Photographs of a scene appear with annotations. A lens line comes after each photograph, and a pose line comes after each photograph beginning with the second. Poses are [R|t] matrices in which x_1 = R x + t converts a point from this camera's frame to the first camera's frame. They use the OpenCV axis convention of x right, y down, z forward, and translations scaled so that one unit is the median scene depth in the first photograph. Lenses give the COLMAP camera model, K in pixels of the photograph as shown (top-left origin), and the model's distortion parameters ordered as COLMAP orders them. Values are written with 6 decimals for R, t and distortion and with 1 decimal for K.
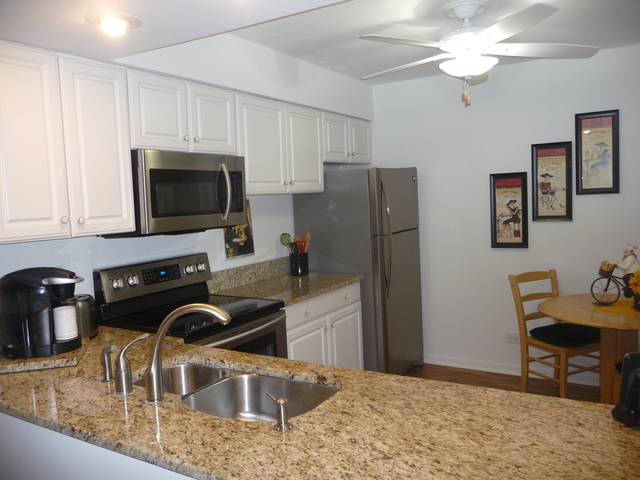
lens RADIAL K [[522.8, 0, 320.0], [0, 522.8, 240.0], [0, 0, 1]] dist [0.006038, 0.002510]
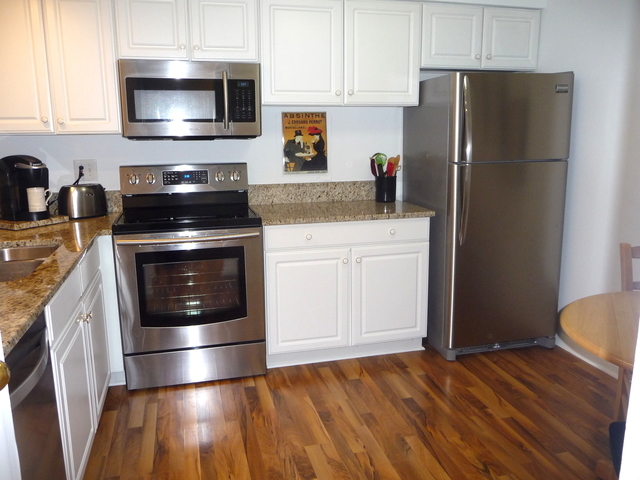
lens RADIAL K [[519.4, 0, 320.0], [0, 519.4, 240.0], [0, 0, 1]] dist [-0.061691, 0.001970]
pose [[0.712033, 0.175105, -0.679961, 0.523624], [-0.082151, 0.982529, 0.166998, -0.007189], [0.697323, -0.063049, 0.713978, 0.327359]]
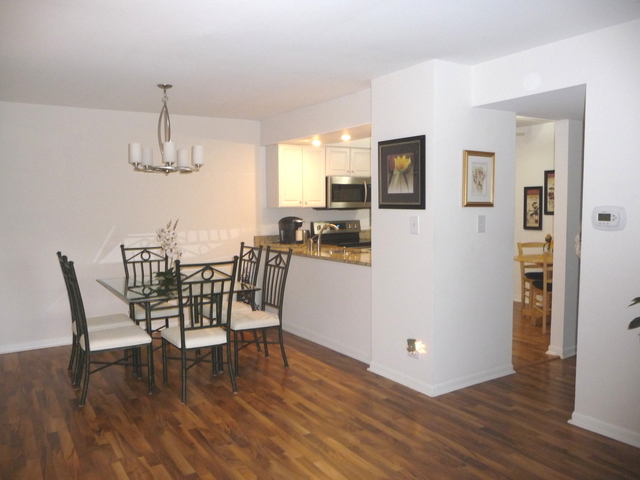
lens RADIAL K [[522.8, 0, 320.0], [0, 522.8, 240.0], [0, 0, 1]] dist [0.006038, 0.002510]
pose [[0.900528, 0.066748, -0.429645, 0.528807], [-0.064887, 0.997712, 0.018999, 0.068631], [0.429930, 0.010769, 0.902798, -0.958909]]
